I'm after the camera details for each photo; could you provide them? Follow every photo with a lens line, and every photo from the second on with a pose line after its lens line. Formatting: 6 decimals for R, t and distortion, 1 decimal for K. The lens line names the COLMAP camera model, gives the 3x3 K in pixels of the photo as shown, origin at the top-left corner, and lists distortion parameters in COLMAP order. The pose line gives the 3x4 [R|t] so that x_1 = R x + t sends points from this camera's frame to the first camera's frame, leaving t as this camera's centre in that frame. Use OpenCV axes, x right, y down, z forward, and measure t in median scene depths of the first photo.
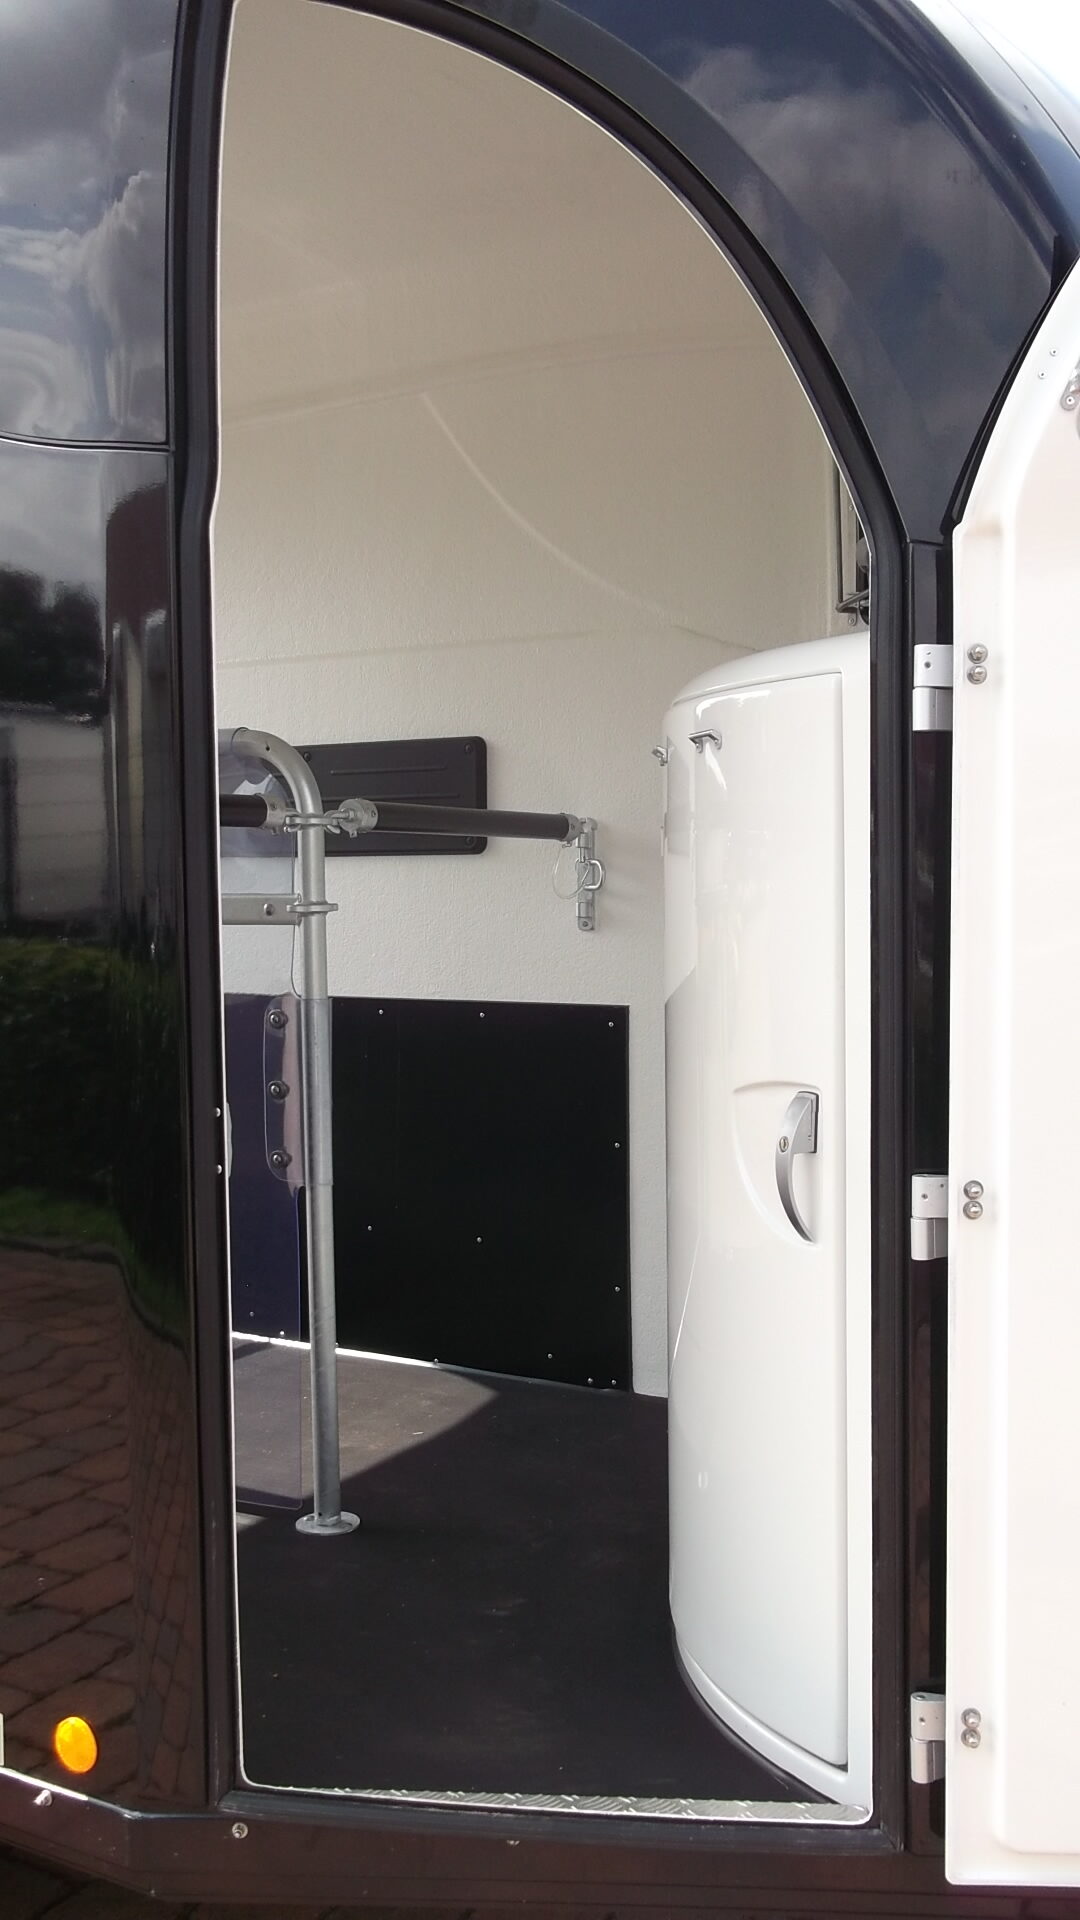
lens RADIAL K [[1837.6, 0, 533.4], [0, 1837.6, 959.6], [0, 0, 1]] dist [0.008470, 0.000000]
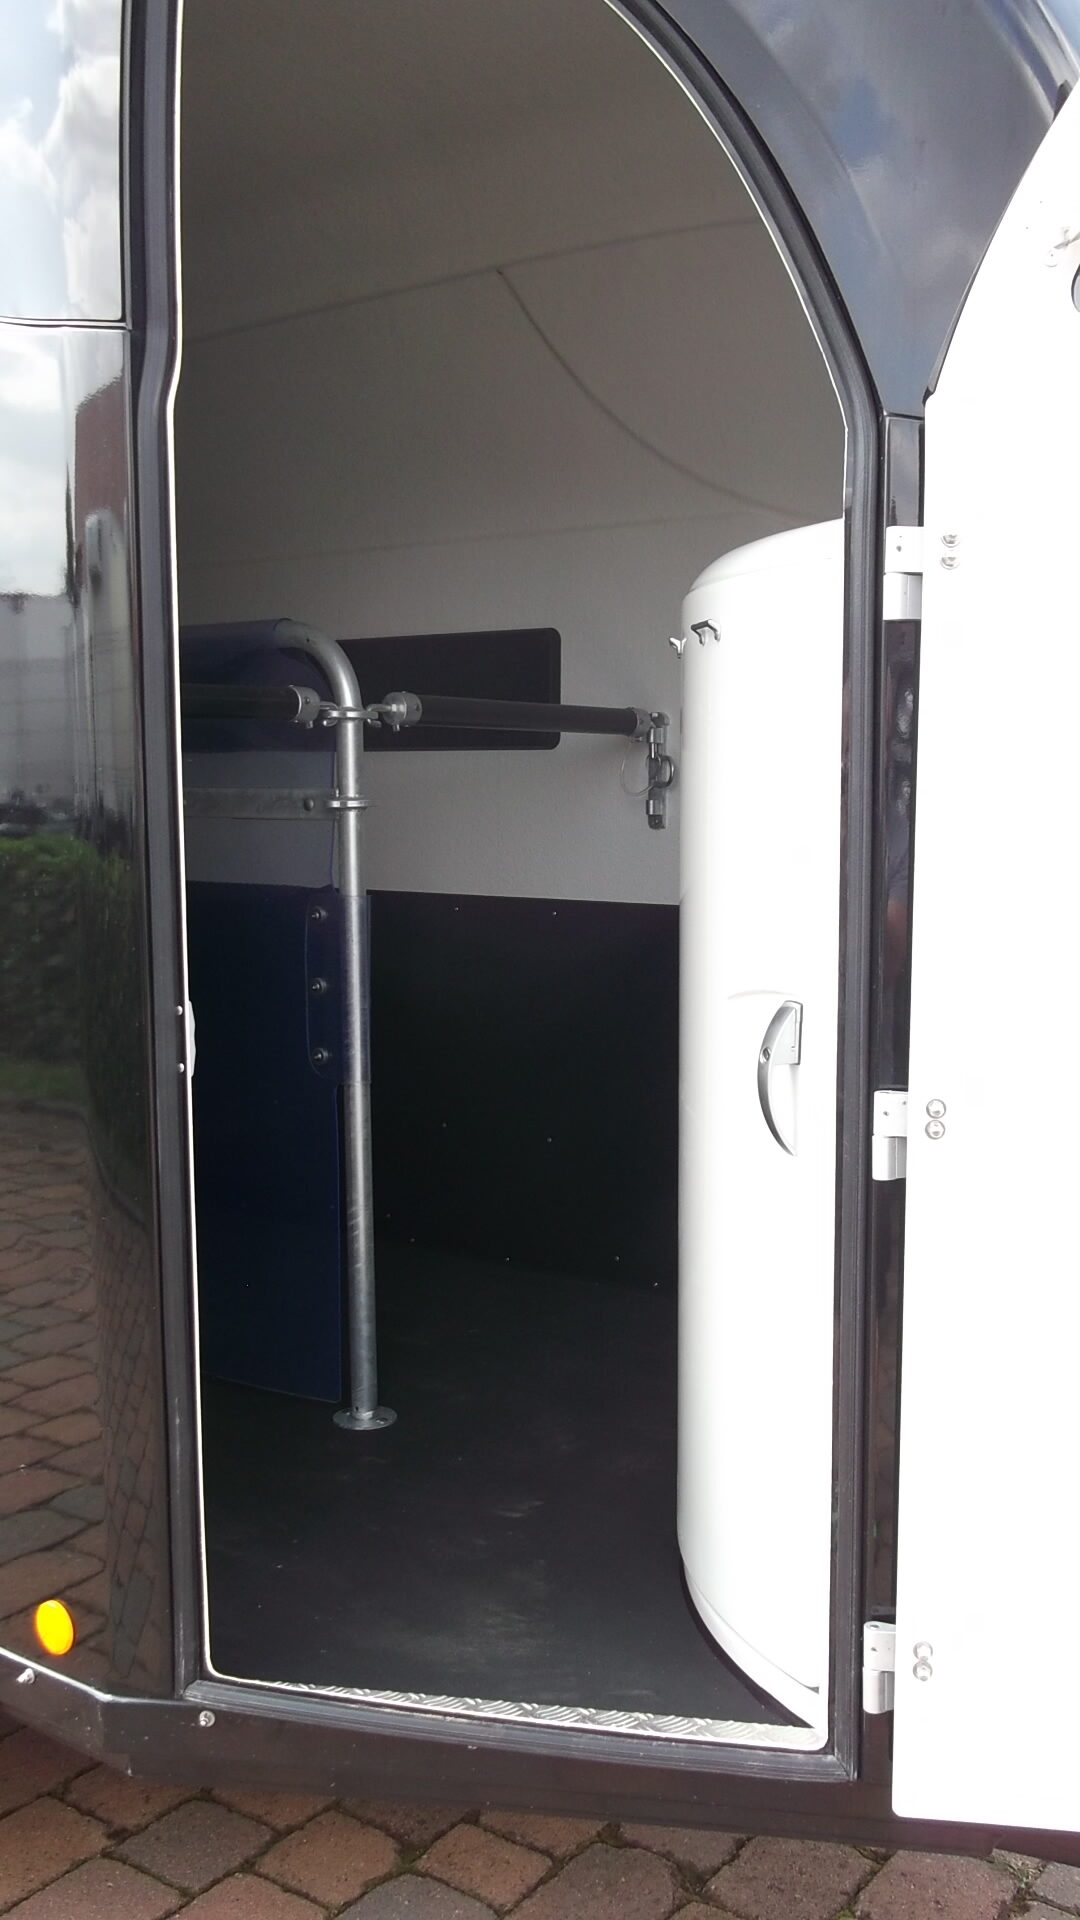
lens RADIAL K [[1837.6, 0, 544.9], [0, 1837.6, 962.8], [0, 0, 1]] dist [0.008470, 0.000000]
pose [[0.995408, 0.017276, -0.094149, 0.116033], [-0.011735, 0.998184, 0.059083, -0.003229], [0.094999, -0.057707, 0.993803, 0.038437]]
